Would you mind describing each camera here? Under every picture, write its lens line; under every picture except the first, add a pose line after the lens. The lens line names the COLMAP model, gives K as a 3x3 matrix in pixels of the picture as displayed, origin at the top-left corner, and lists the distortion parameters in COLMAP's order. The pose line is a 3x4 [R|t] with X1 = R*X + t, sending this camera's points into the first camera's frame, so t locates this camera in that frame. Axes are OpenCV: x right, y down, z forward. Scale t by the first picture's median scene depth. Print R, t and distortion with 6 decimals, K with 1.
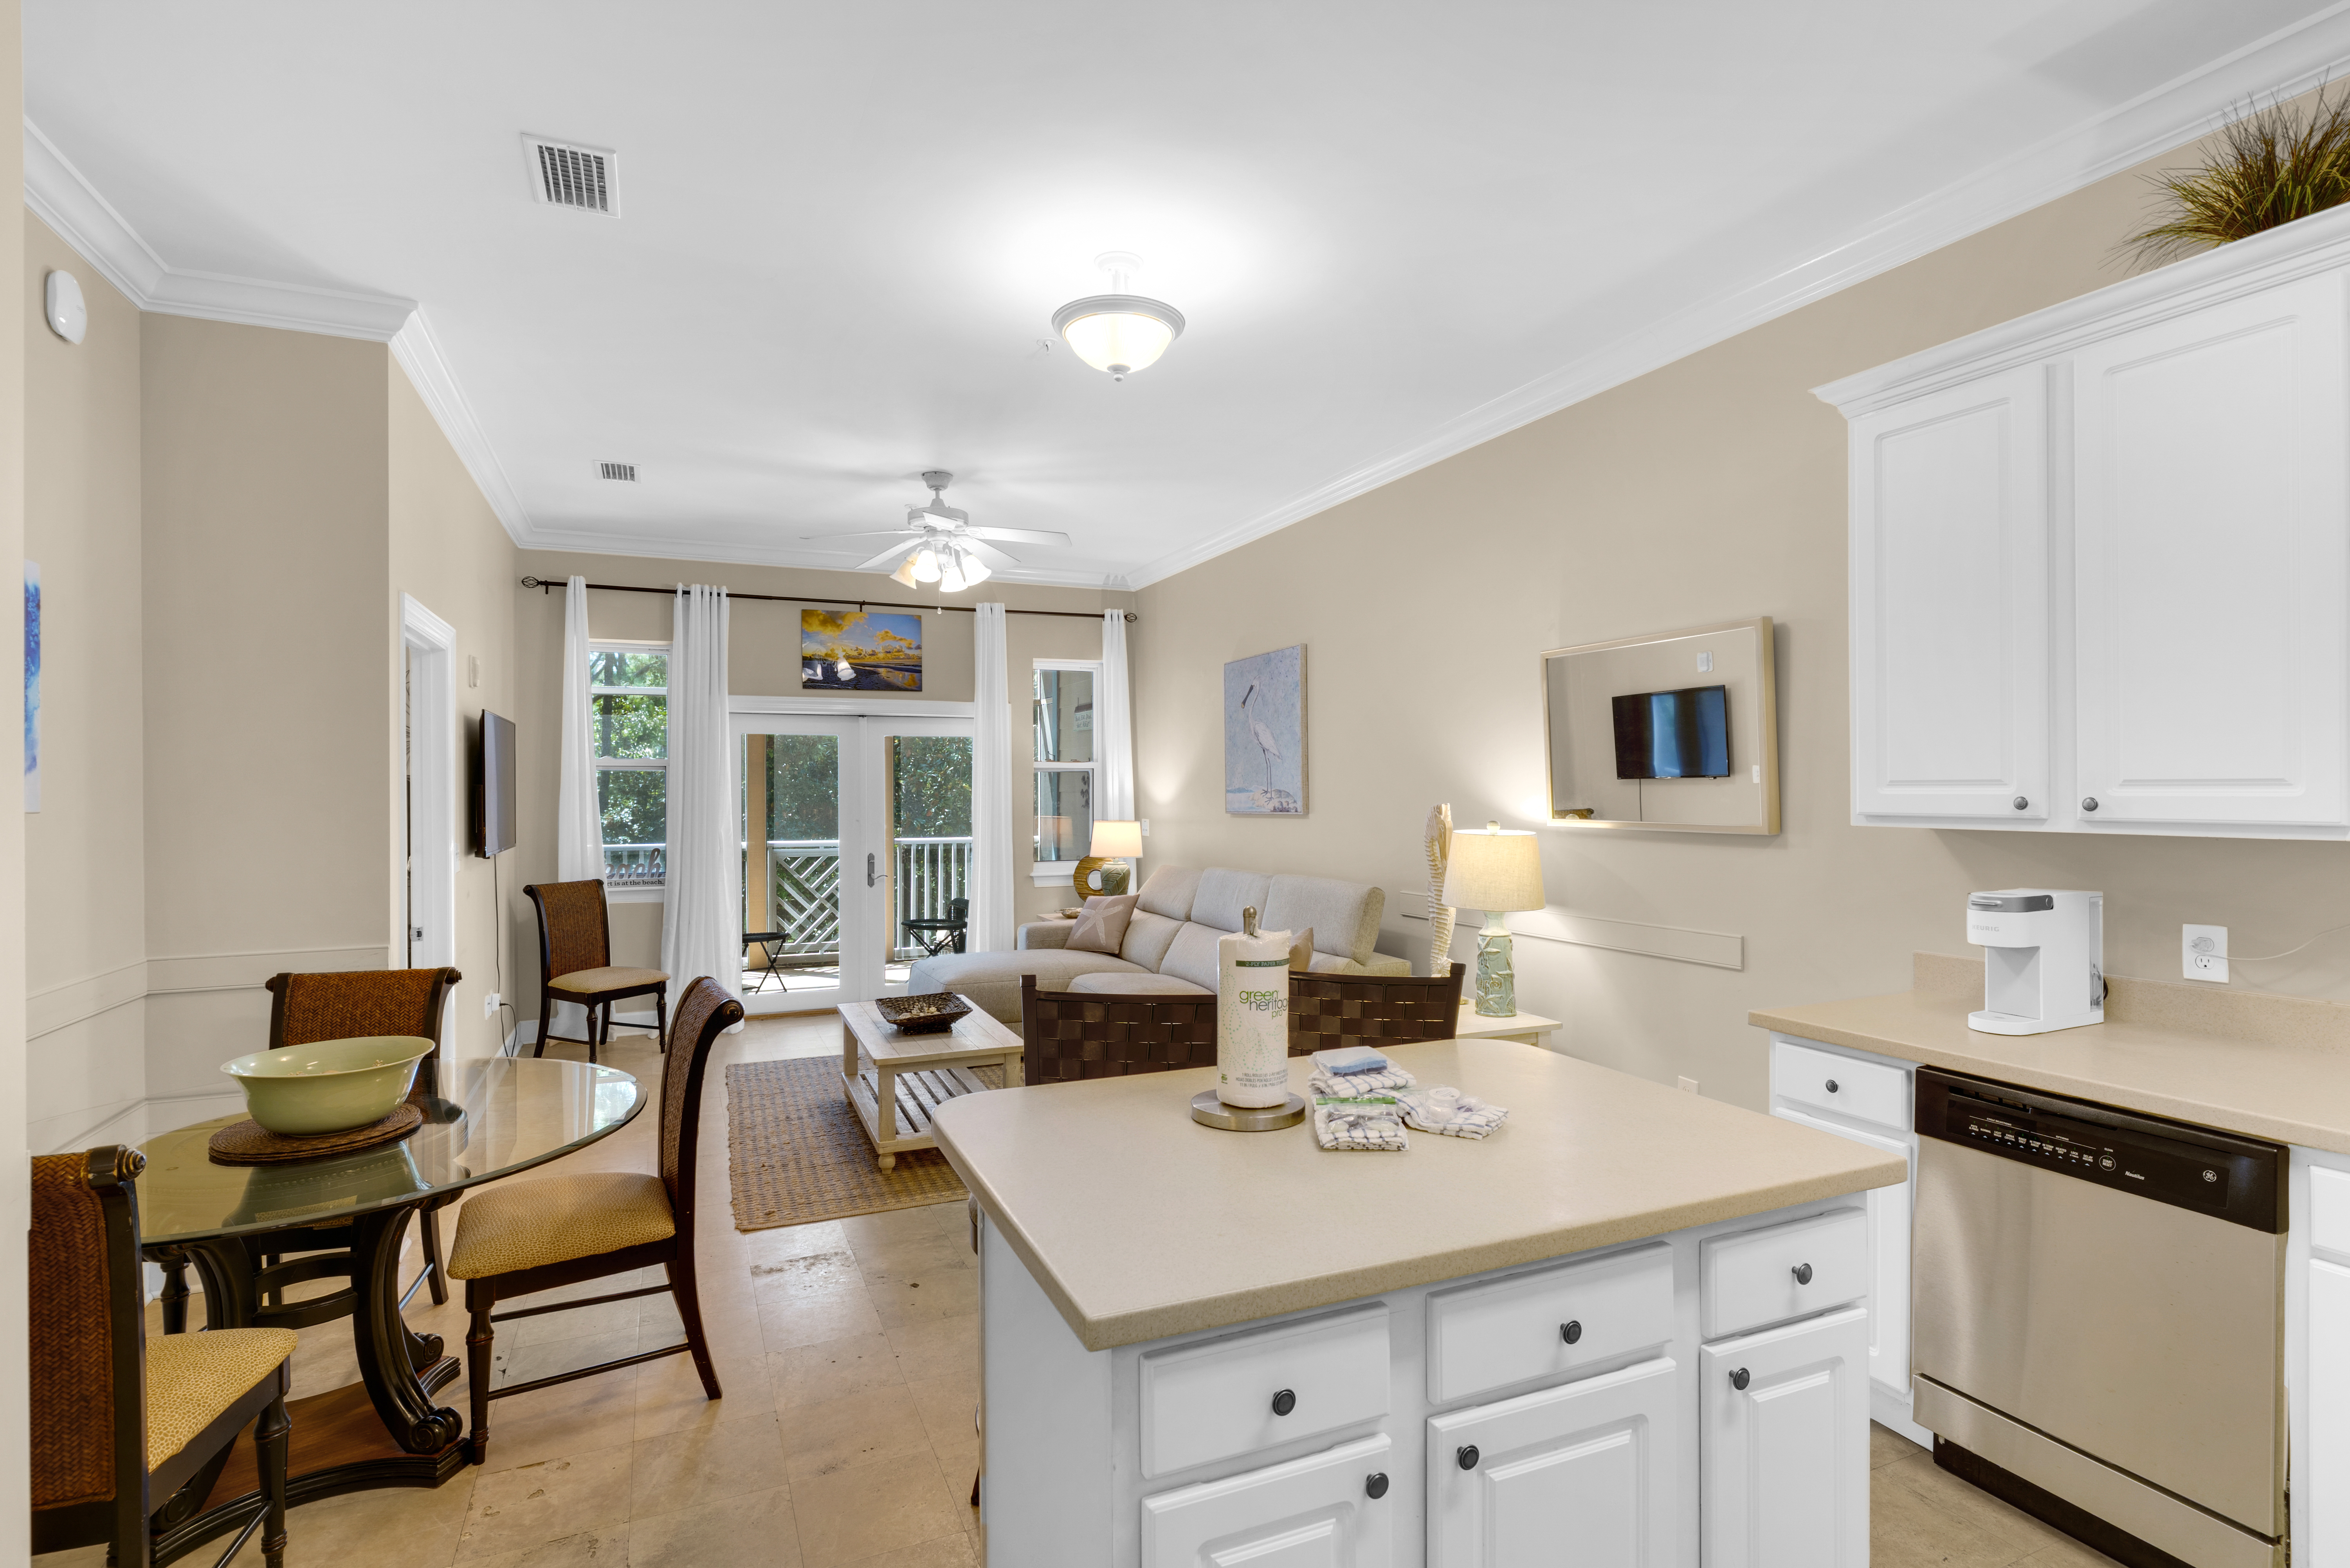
lens RADIAL K [[1151.0, 0, 1175.0], [0, 1151.0, 784.0], [0, 0, 1]] dist [-0.002953, 0.000264]
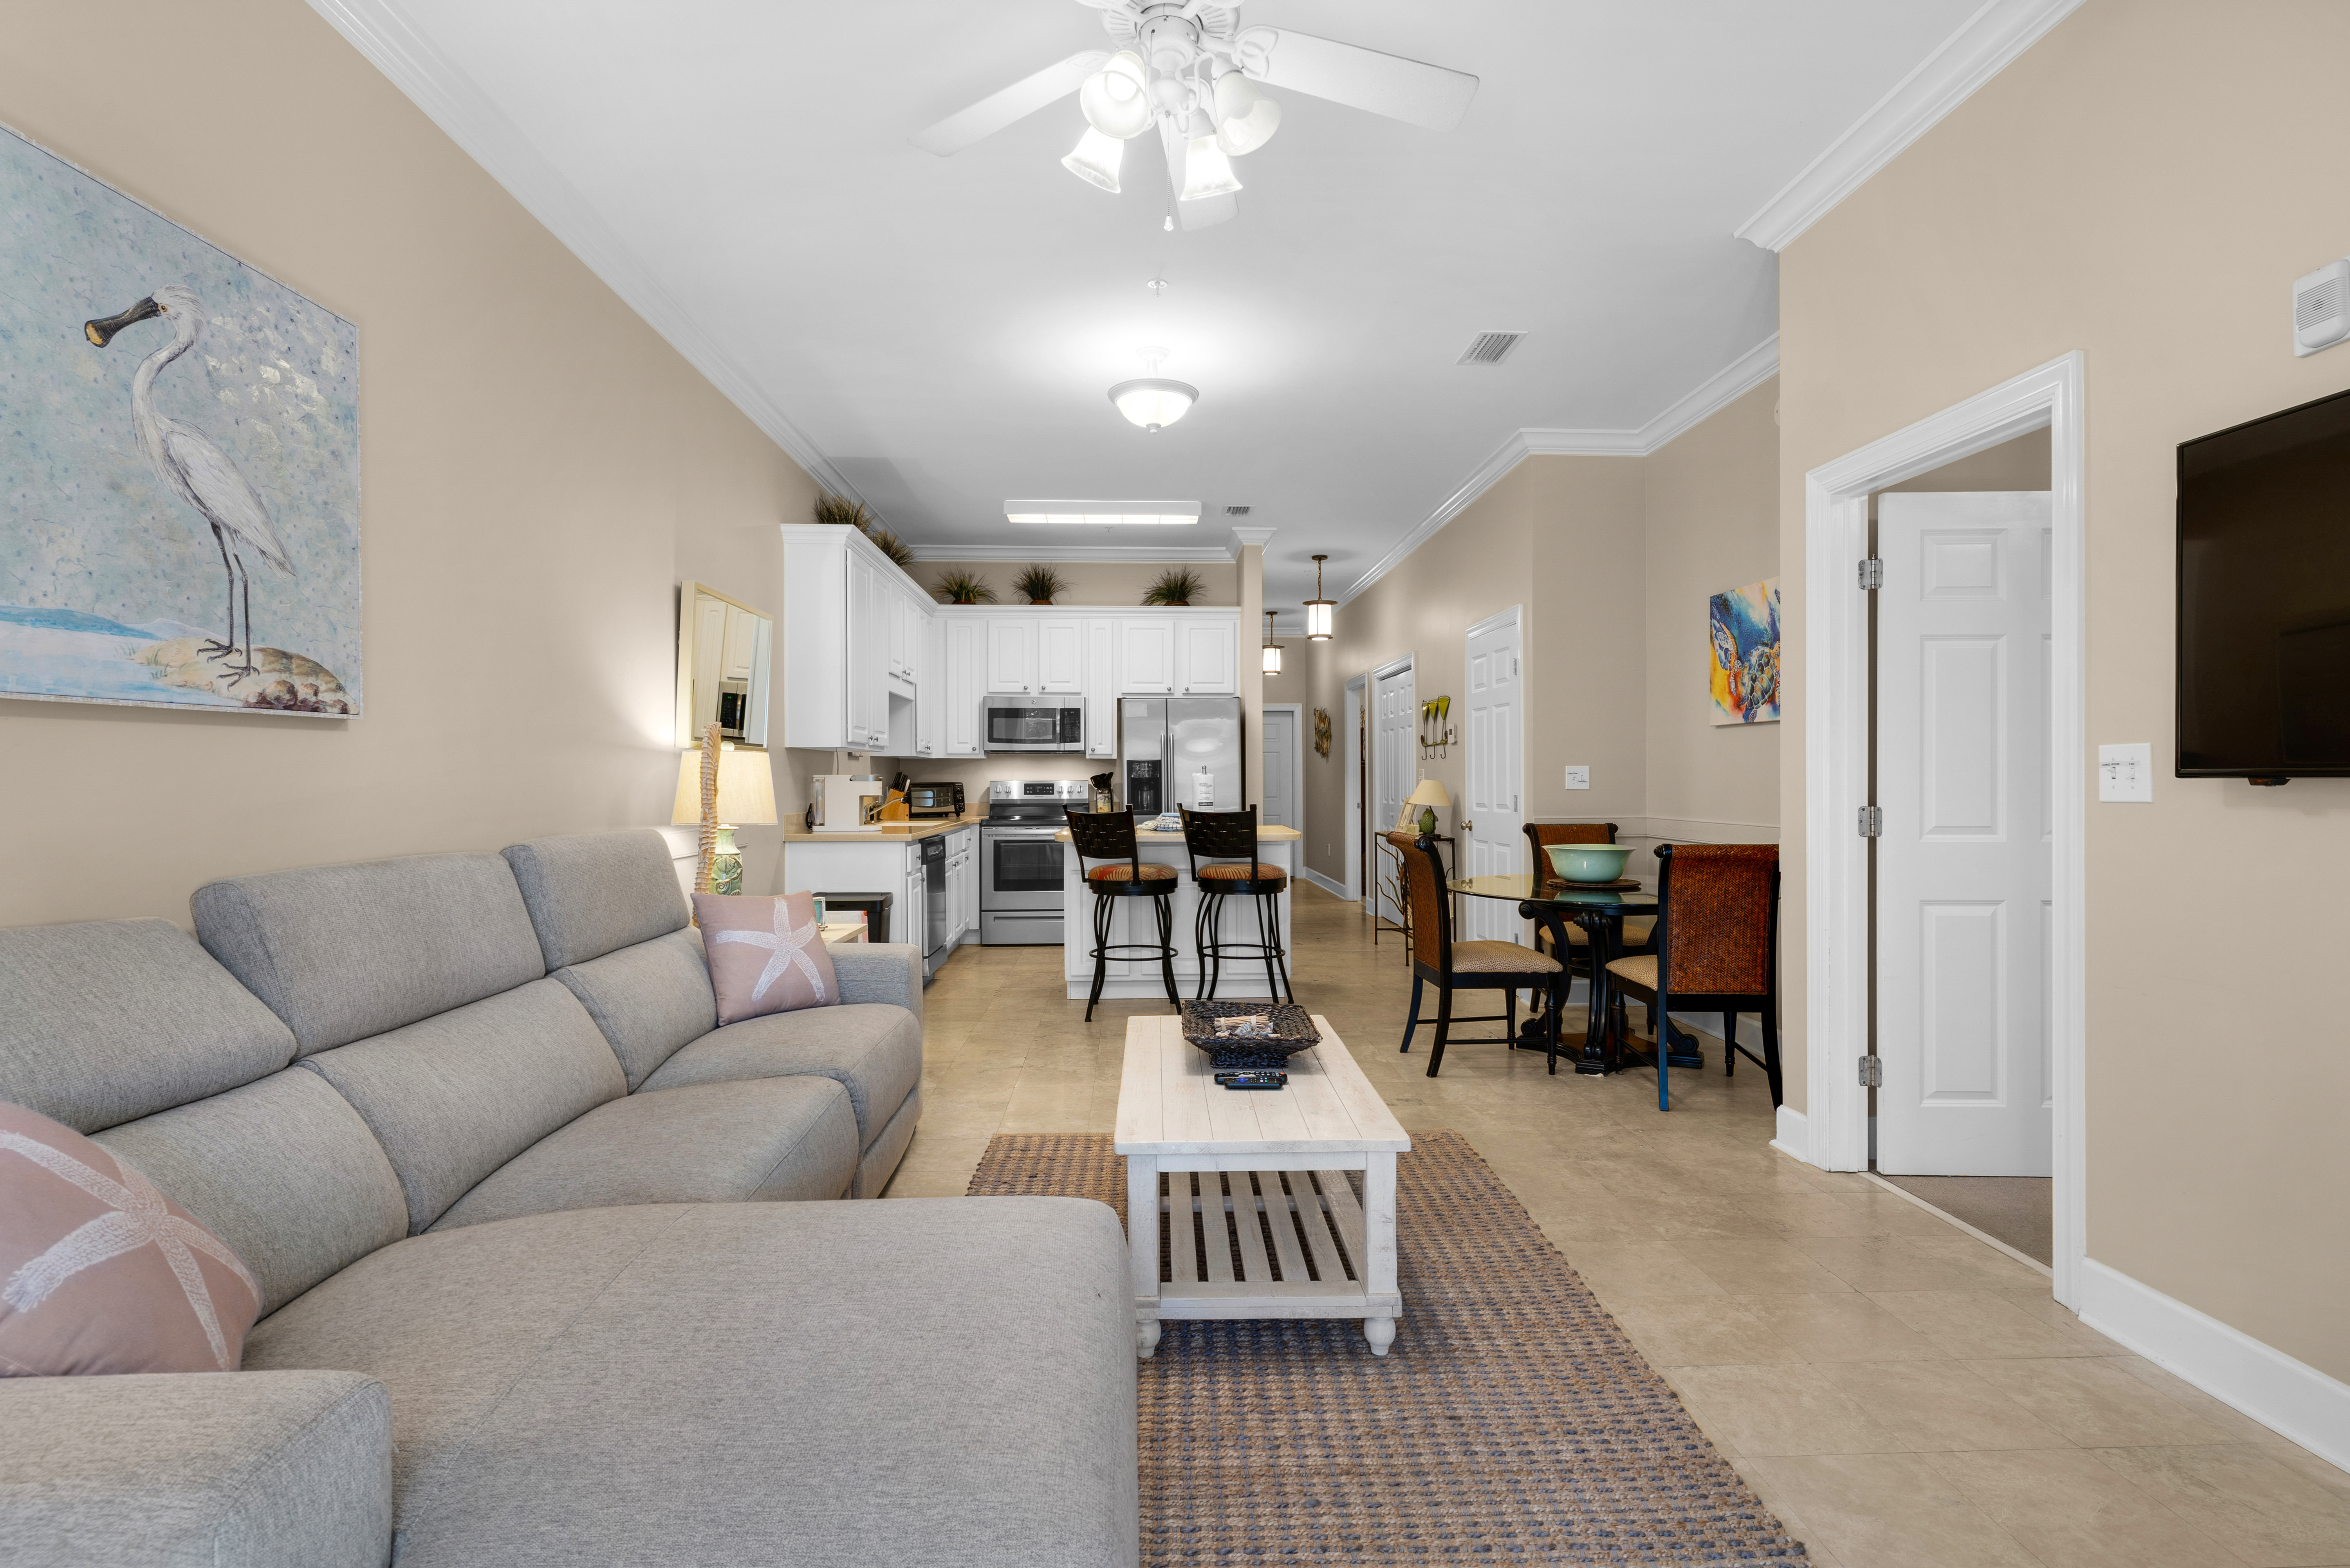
lens RADIAL K [[1128.3, 0, 1177.7], [0, 1128.3, 781.2], [0, 0, 1]] dist [0.000910, -0.000244]
pose [[-0.928968, 0.008627, 0.370059, -0.301100], [0.007835, 0.999963, -0.003644, 0.048174], [-0.370077, -0.000486, -0.929001, 1.159082]]
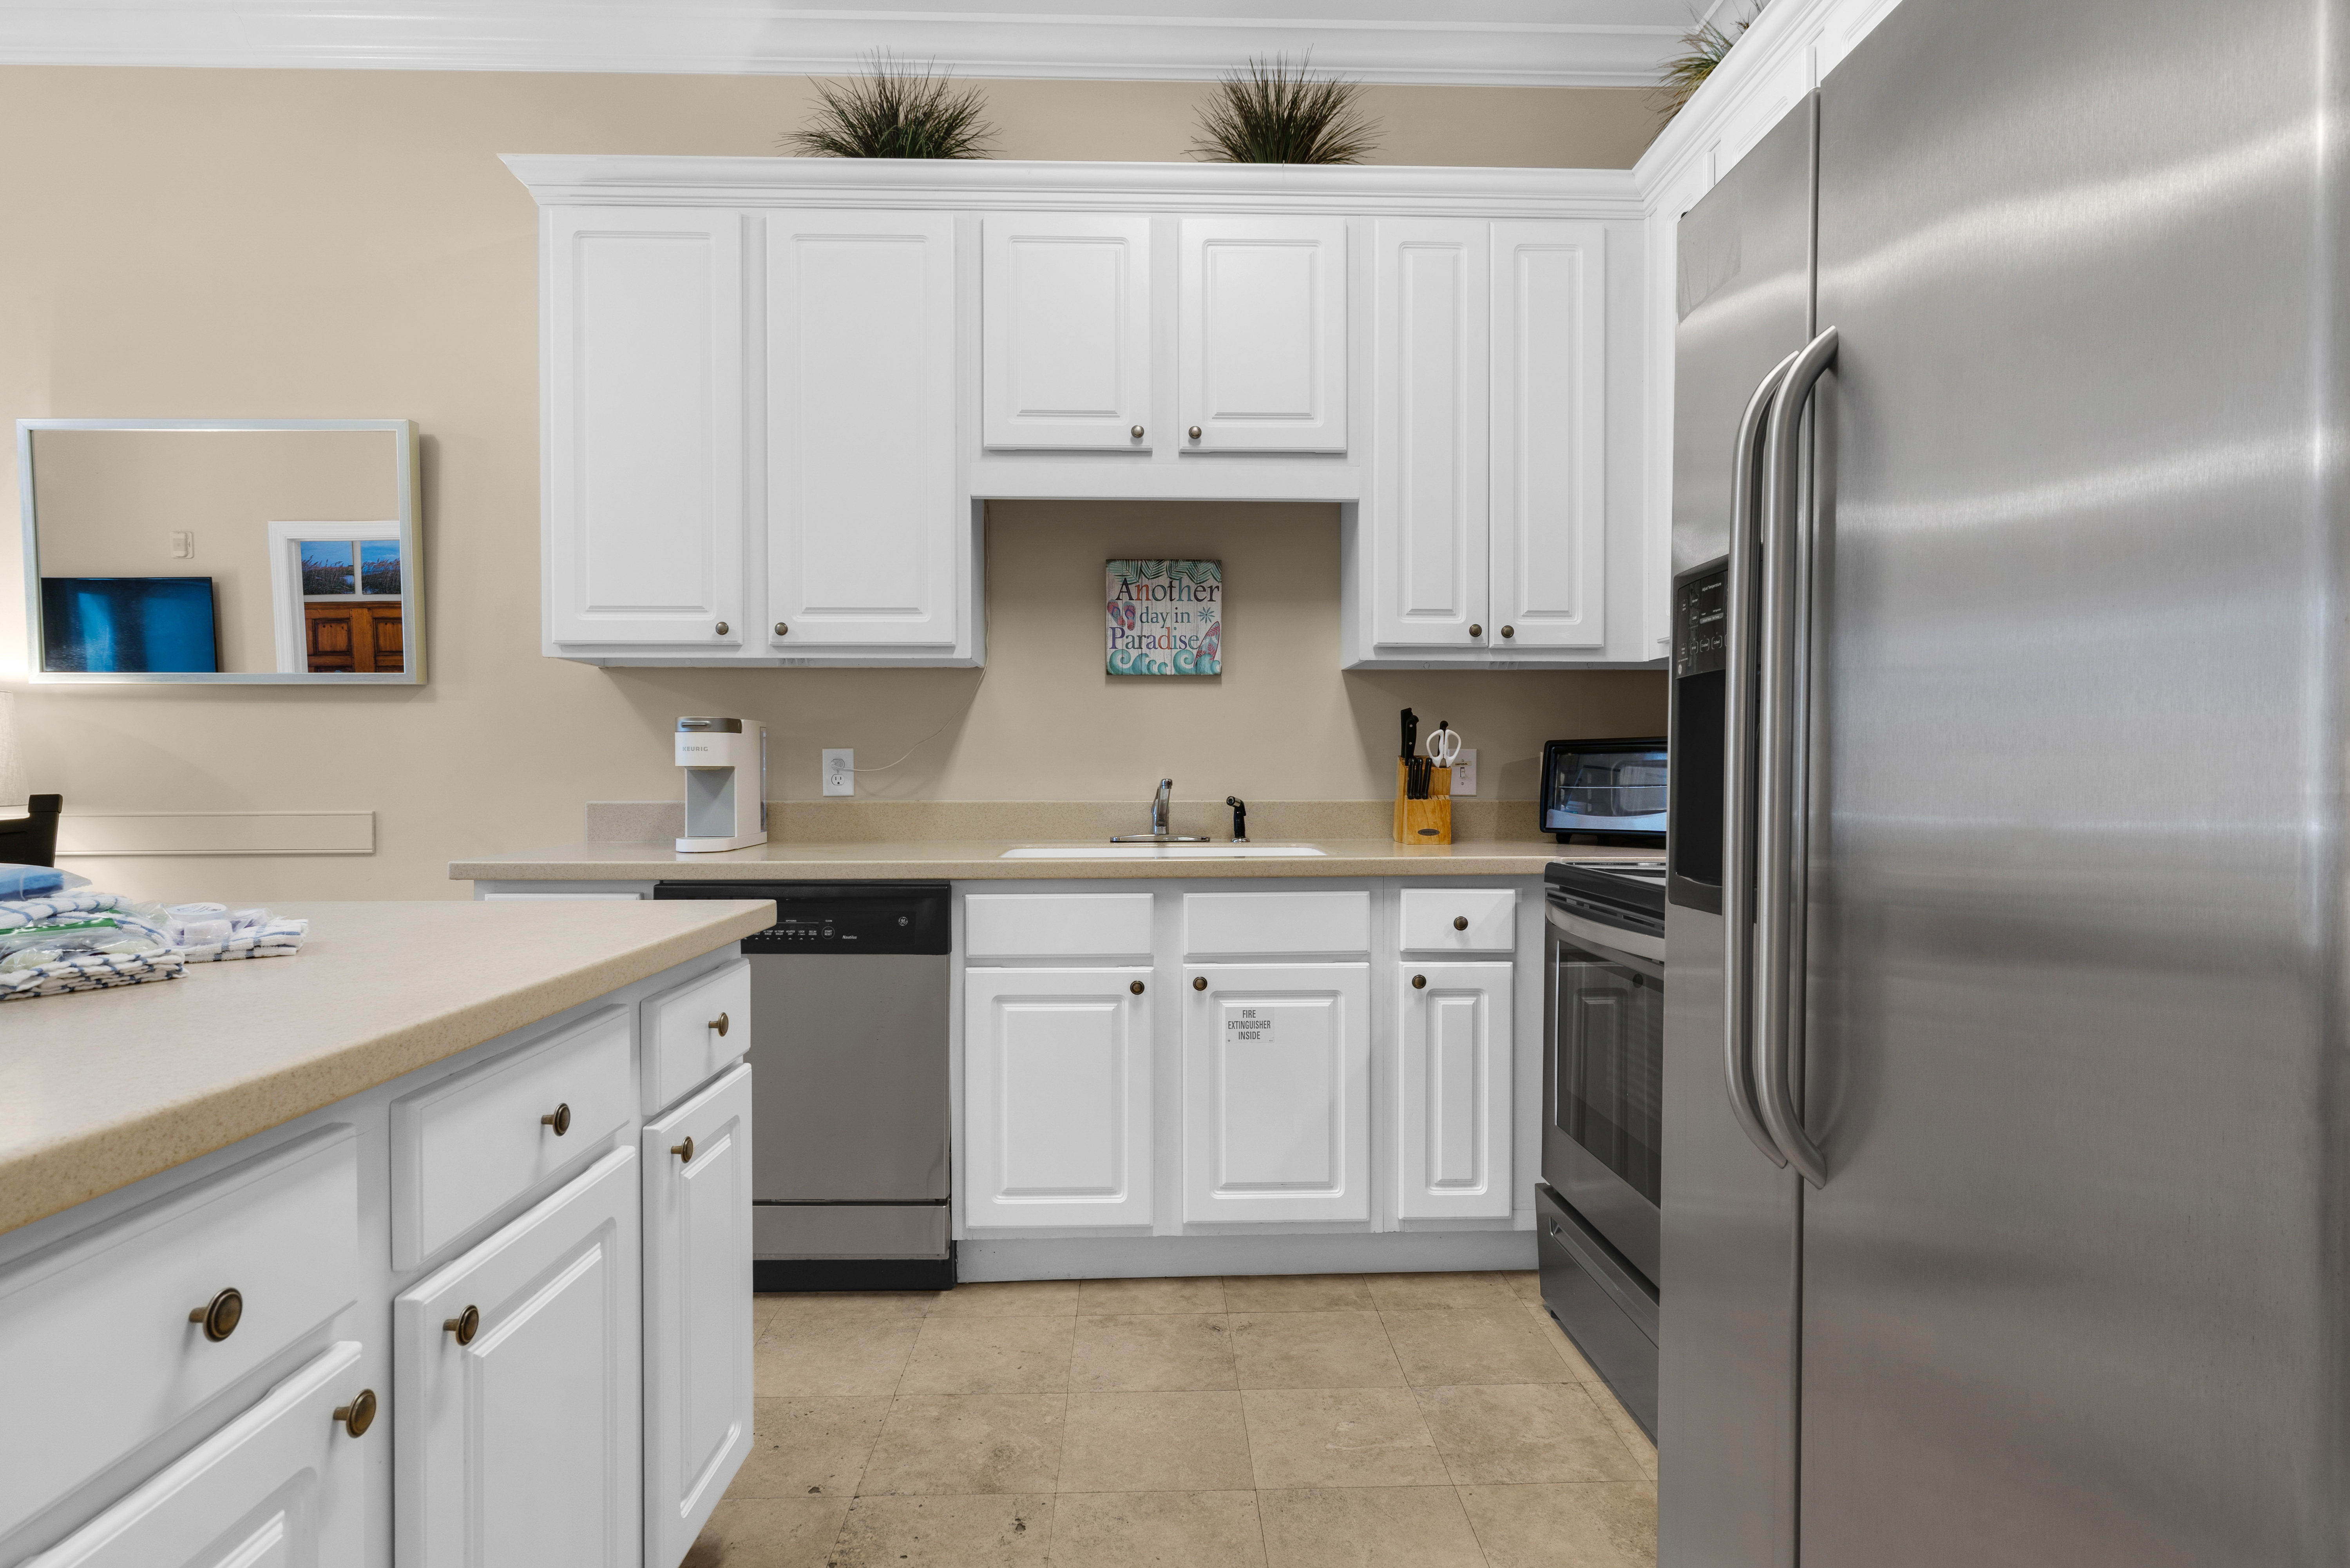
lens RADIAL K [[1229.8, 0, 1175.0], [0, 1229.8, 784.0], [0, 0, 1]] dist [-0.002959, -0.000050]
pose [[0.385648, -0.006064, 0.922626, -0.050044], [-0.003519, 0.999961, 0.008043, 0.056245], [-0.922639, -0.006348, 0.385612, 0.074453]]
